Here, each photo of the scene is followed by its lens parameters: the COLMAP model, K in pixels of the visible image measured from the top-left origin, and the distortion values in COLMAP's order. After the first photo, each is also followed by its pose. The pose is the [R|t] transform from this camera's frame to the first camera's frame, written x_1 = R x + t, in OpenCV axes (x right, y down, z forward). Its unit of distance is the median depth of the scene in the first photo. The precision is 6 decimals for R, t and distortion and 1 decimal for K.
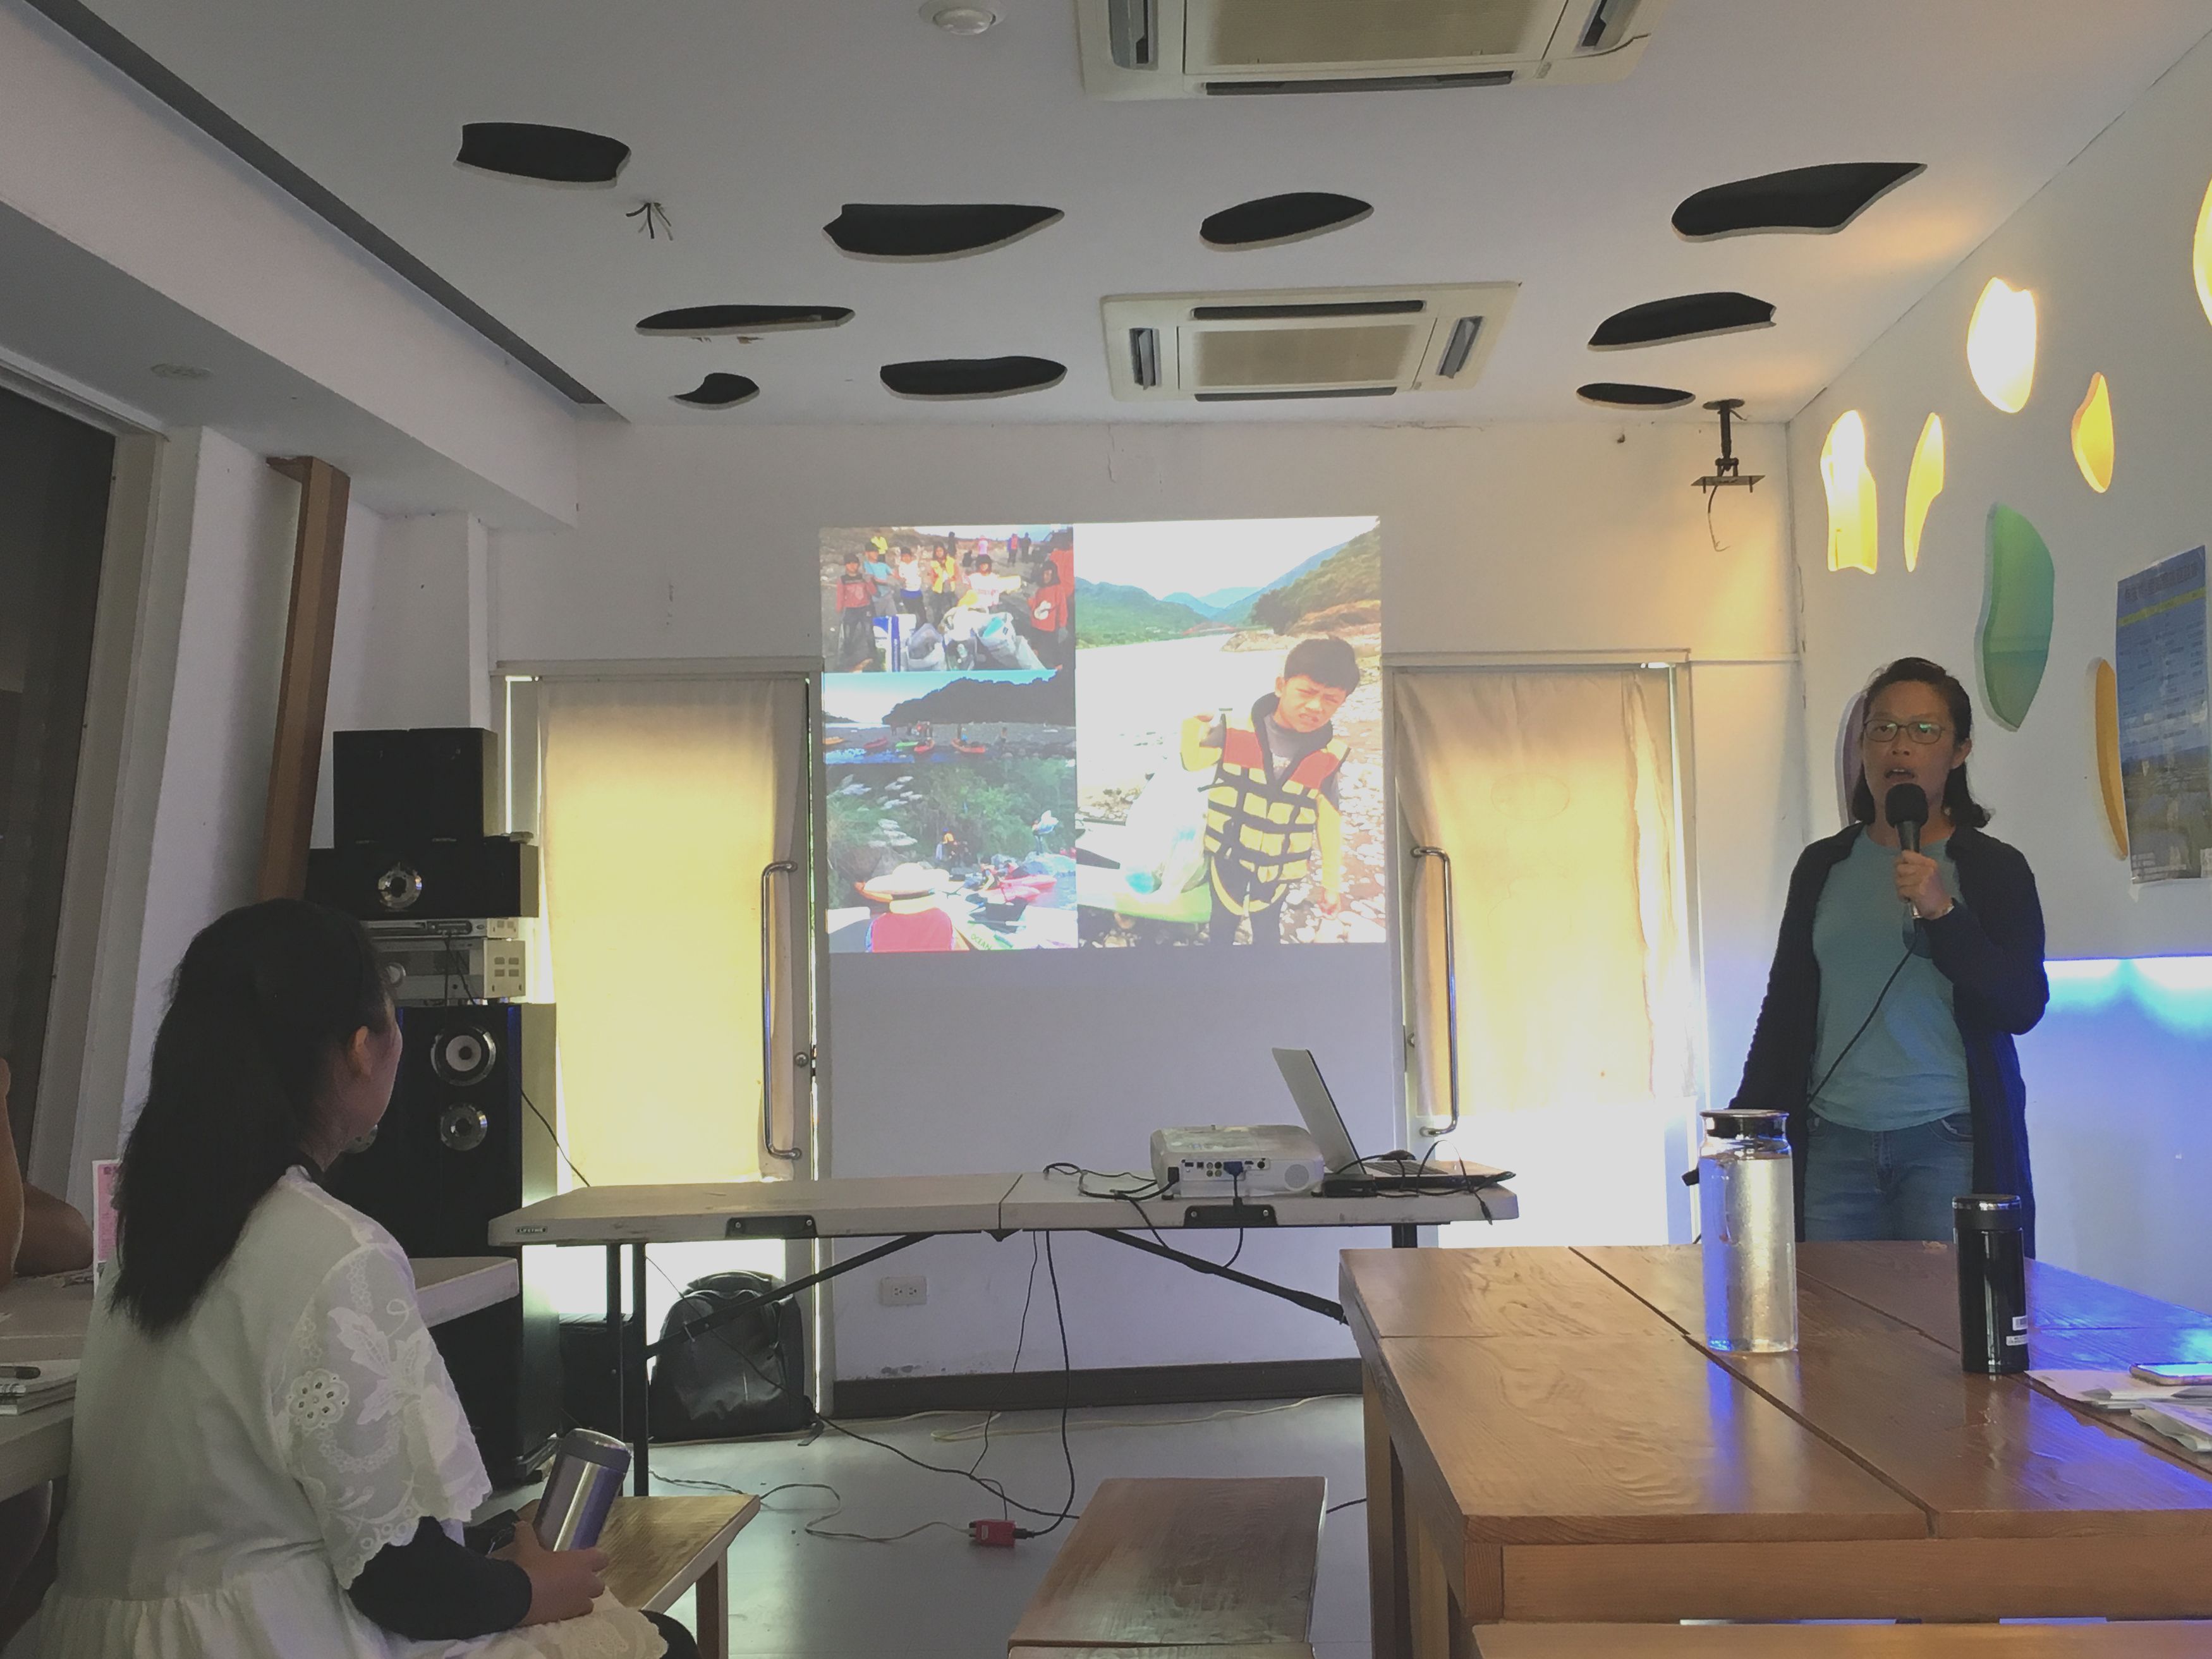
lens RADIAL K [[2493.5, 0, 1094.1], [0, 2493.5, 831.4], [0, 0, 1]] dist [0.039602, 0.000000]
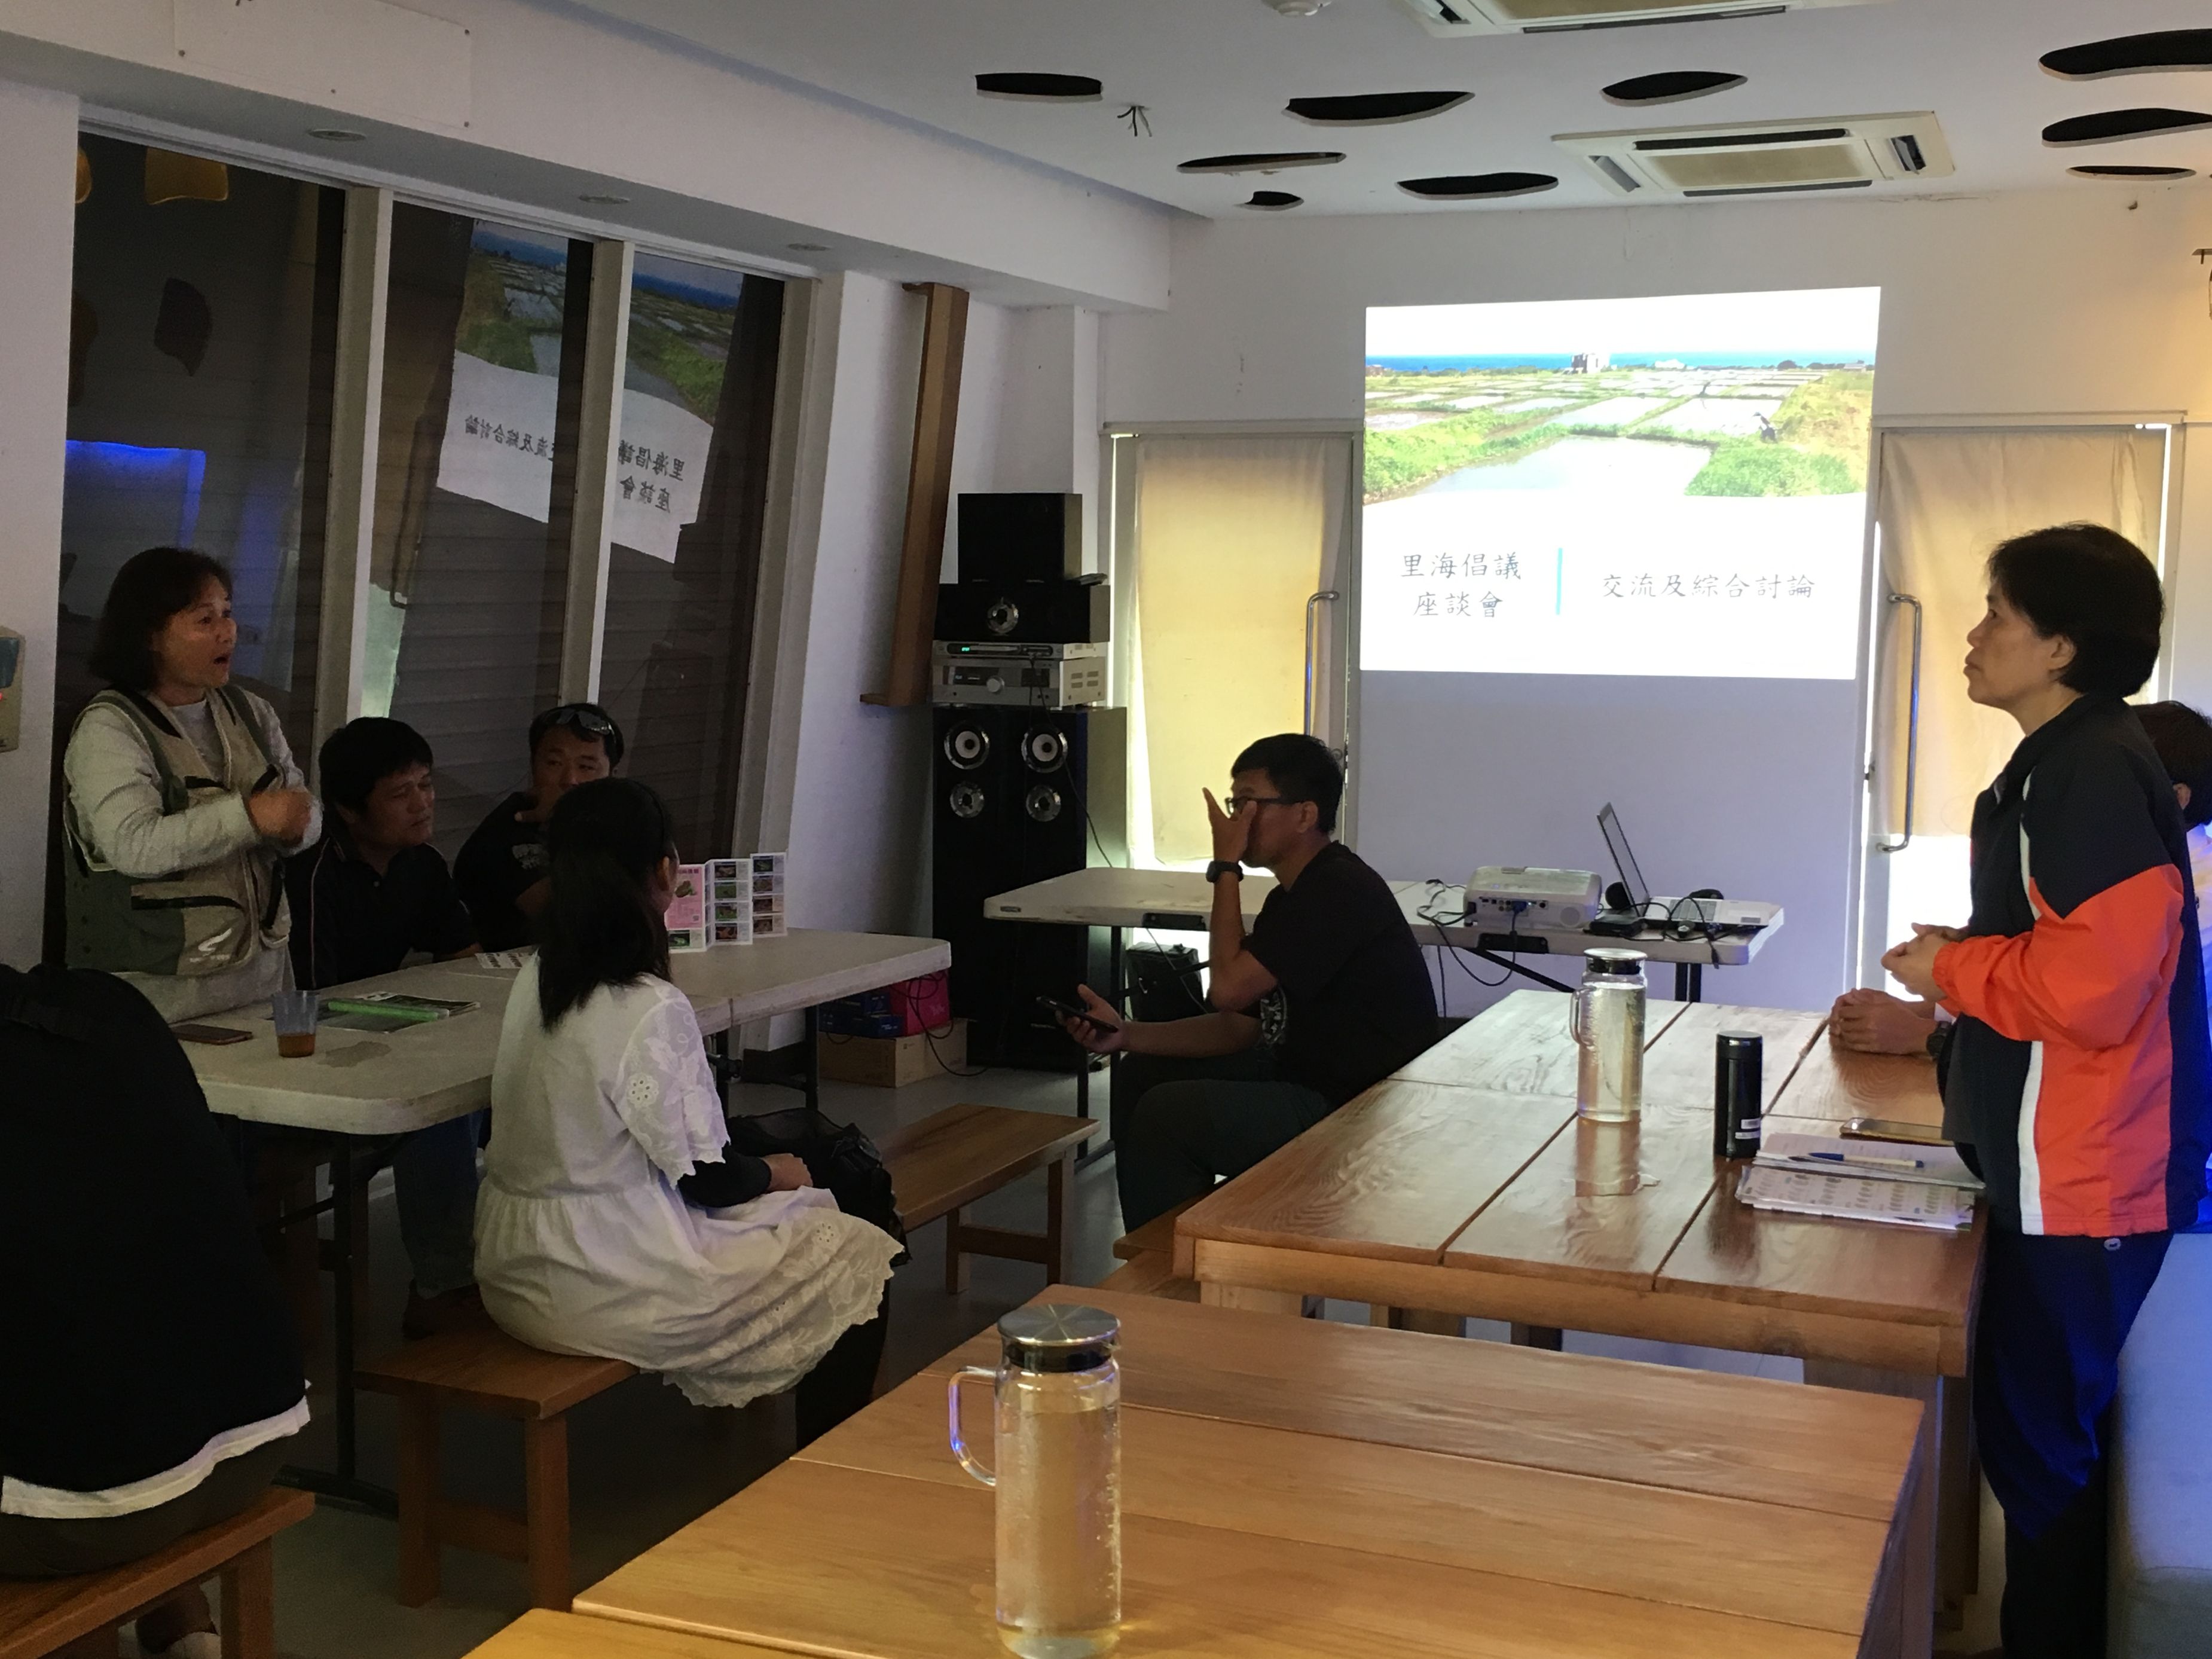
lens RADIAL K [[2390.9, 0, 1106.1], [0, 2390.9, 820.4], [0, 0, 1]] dist [0.055024, 0.000000]
pose [[0.940158, 0.067155, -0.334057, 0.180620], [-0.011241, 0.985966, 0.166570, -0.075112], [0.340554, -0.152847, 0.927718, -0.137245]]
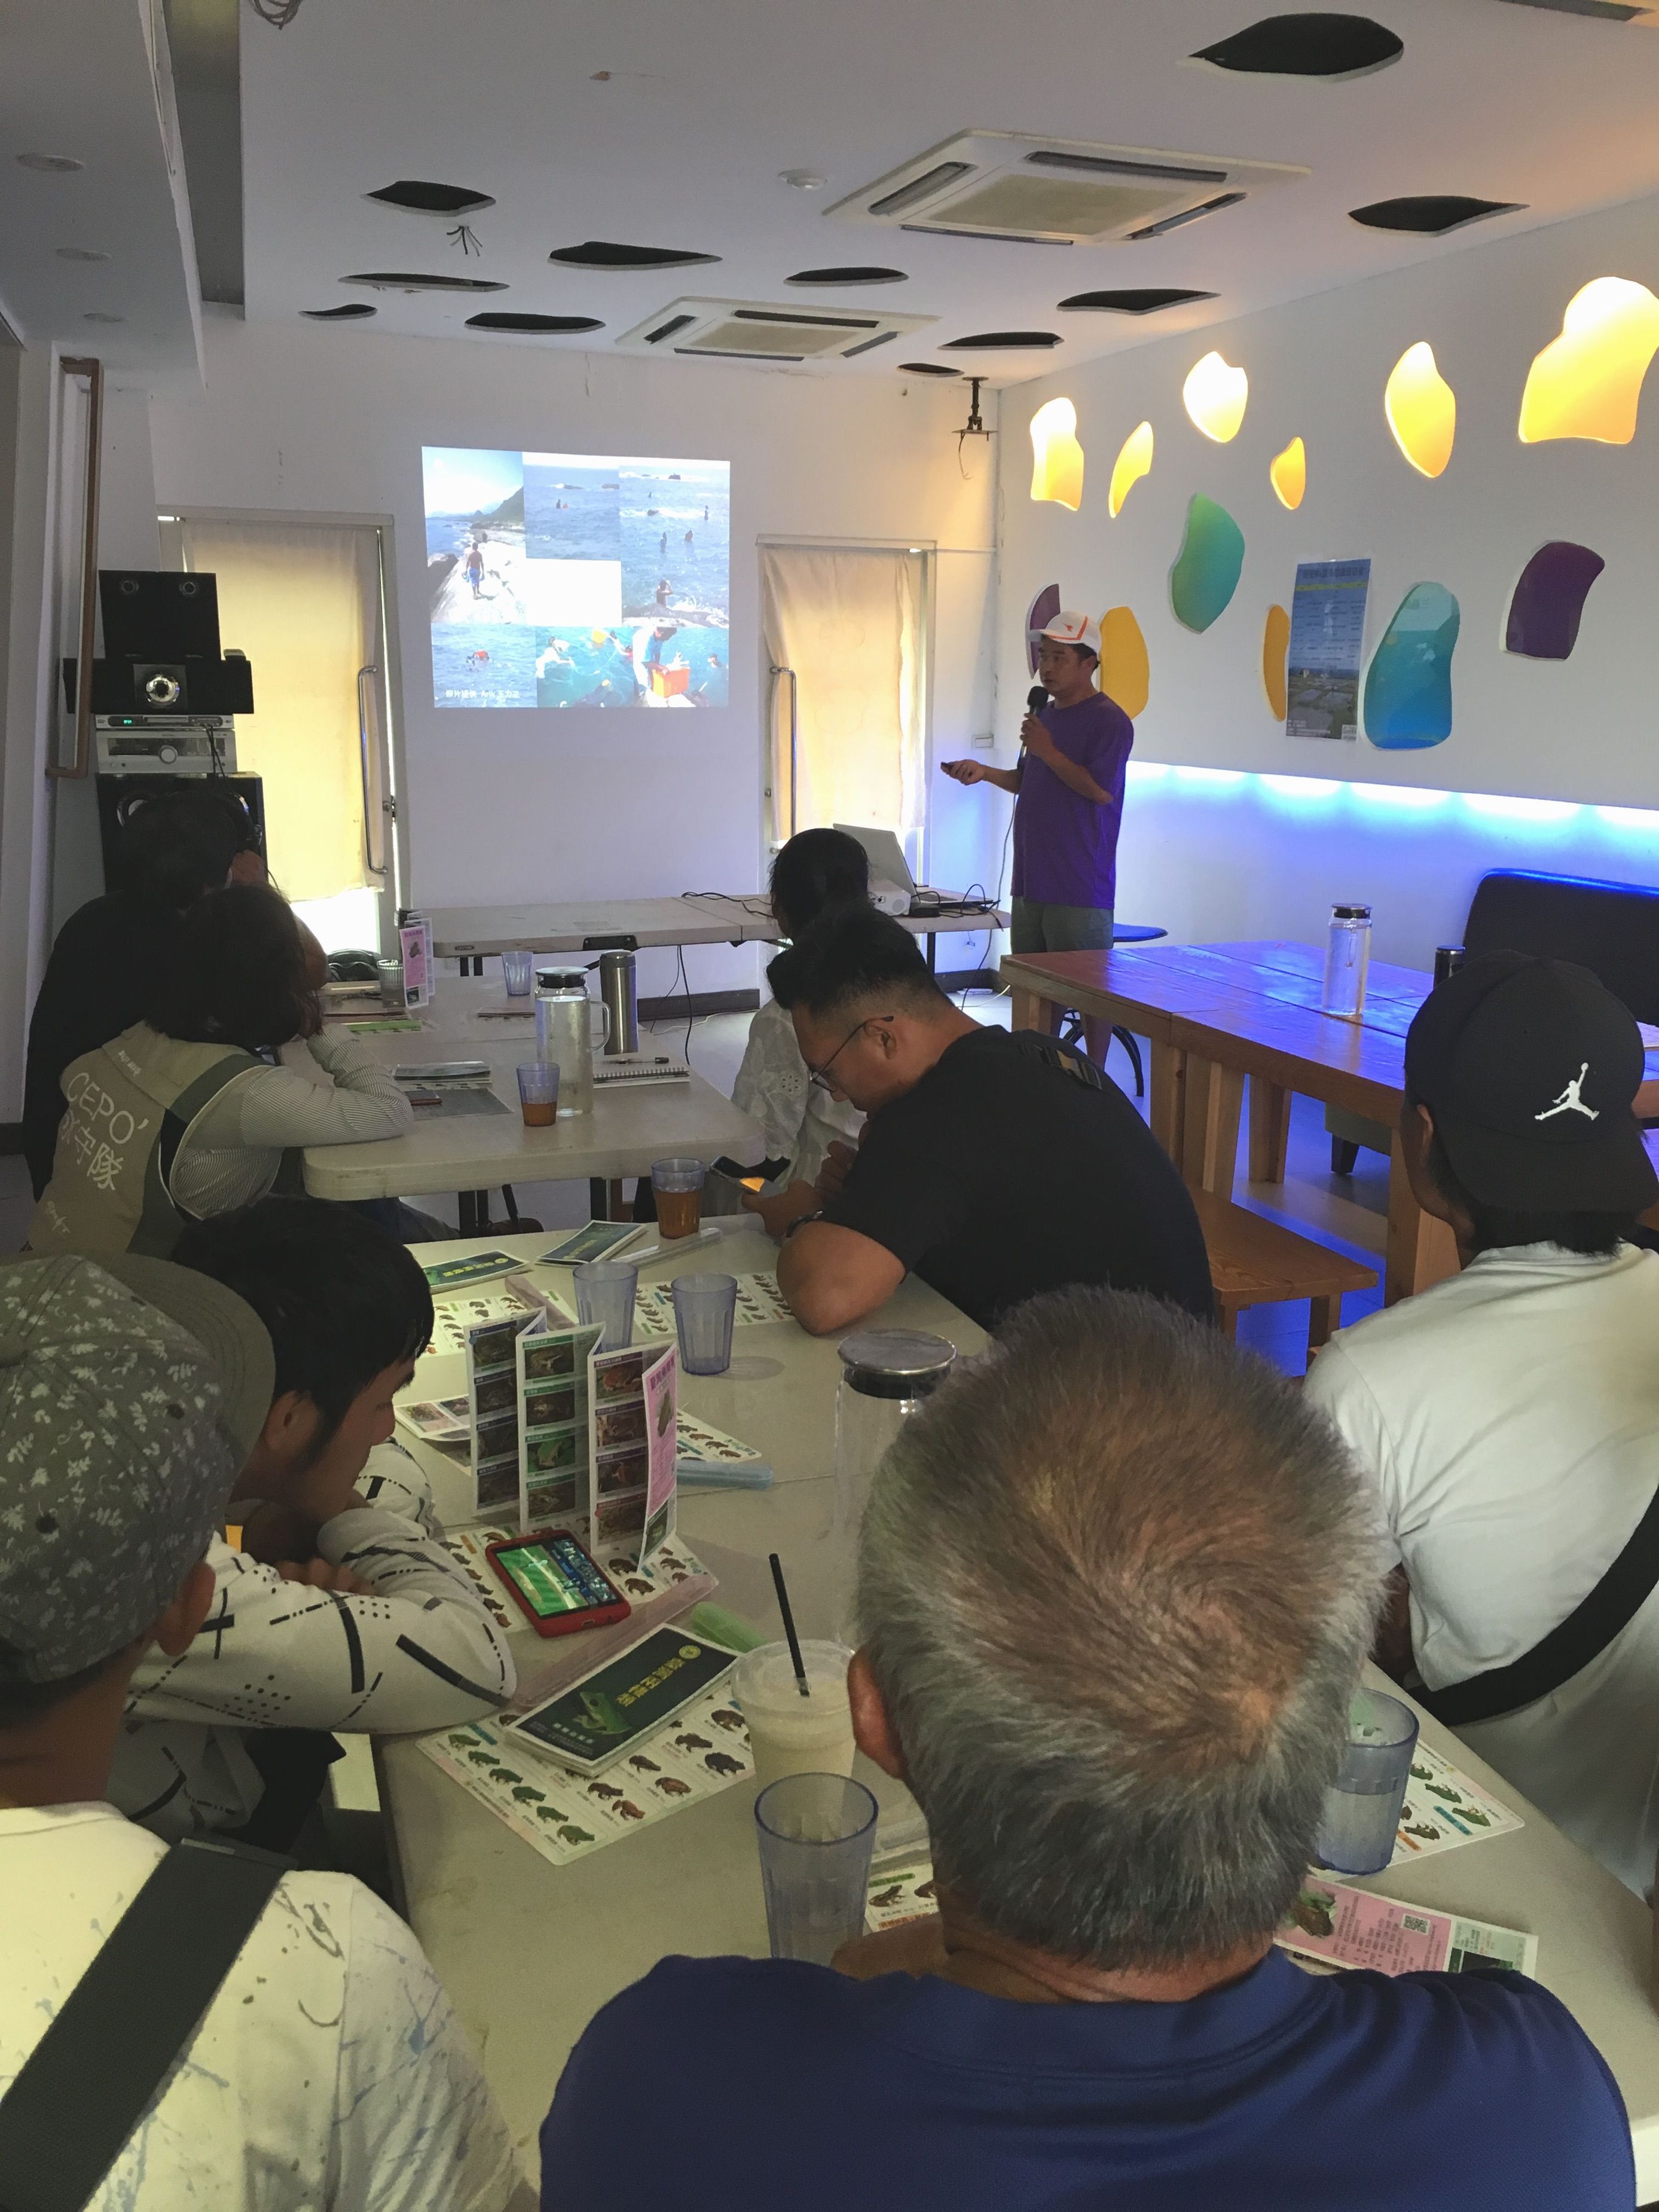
lens RADIAL K [[1893.7, 0, 850.8], [0, 1893.7, 1082.7], [0, 0, 1]] dist [0.063173, 0.005617]
pose [[0.919326, -0.055798, 0.389520, -0.328880], [-0.052480, 0.963666, 0.261904, -0.061766], [-0.389980, -0.261218, 0.882995, -0.137356]]
